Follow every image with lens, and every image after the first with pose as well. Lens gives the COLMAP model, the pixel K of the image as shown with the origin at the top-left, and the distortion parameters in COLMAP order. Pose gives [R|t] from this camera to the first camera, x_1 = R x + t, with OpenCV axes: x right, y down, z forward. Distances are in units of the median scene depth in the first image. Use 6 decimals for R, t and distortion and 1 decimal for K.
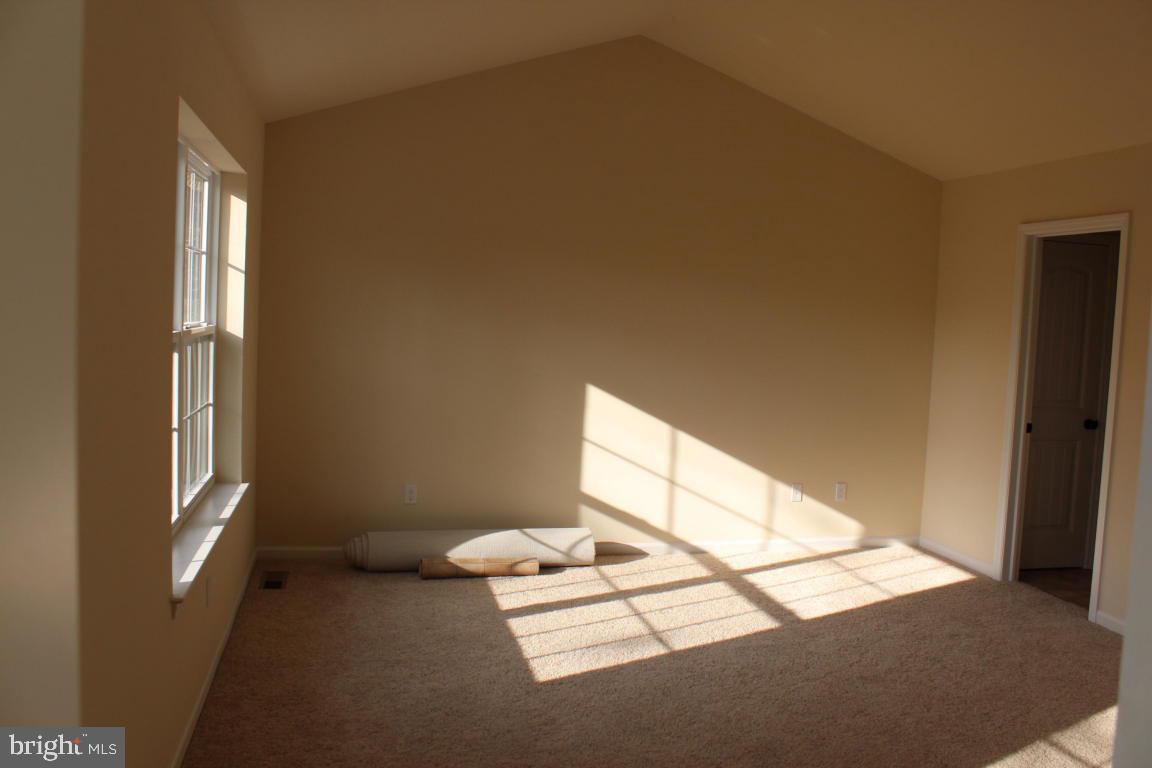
lens RADIAL K [[962.3, 0, 574.9], [0, 962.3, 365.9], [0, 0, 1]] dist [-0.161799, 0.145623]
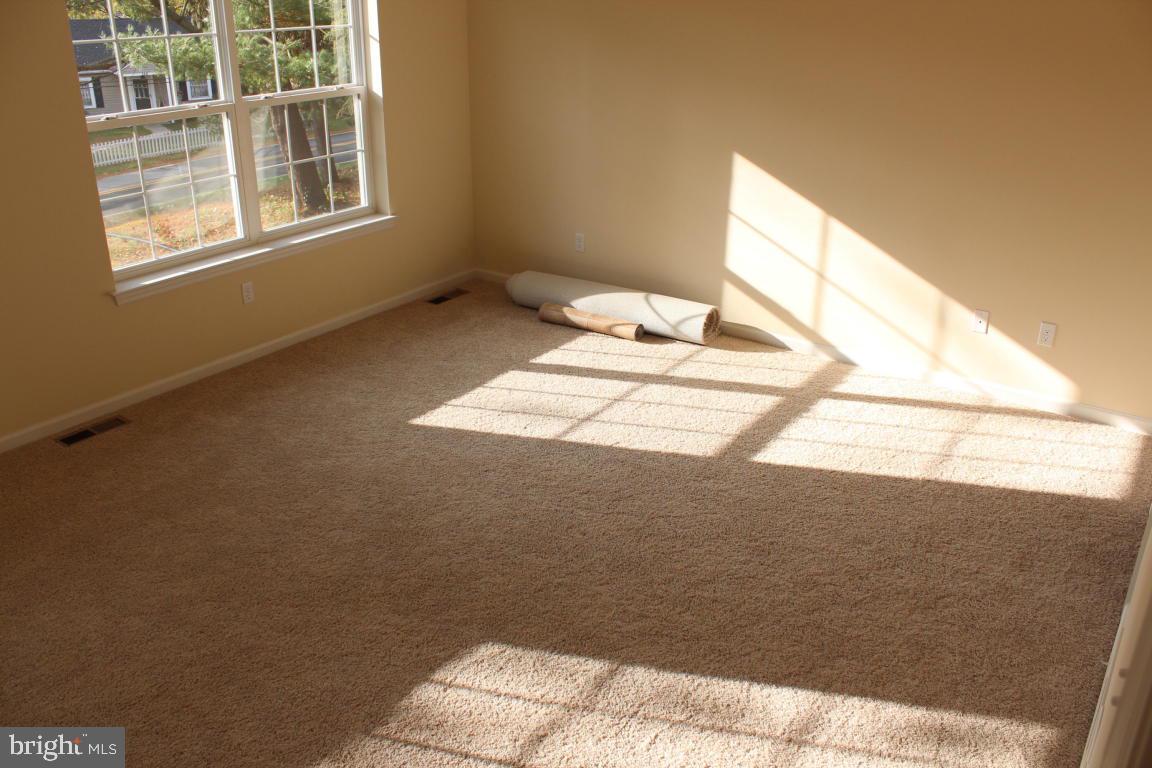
lens RADIAL K [[962.3, 0, 574.9], [0, 962.3, 365.9], [0, 0, 1]] dist [-0.161799, 0.145623]
pose [[0.652134, 0.249104, -0.716009, 0.651127], [-0.017334, 0.949126, 0.314419, -0.074783], [0.757905, -0.192633, 0.623275, 0.308350]]
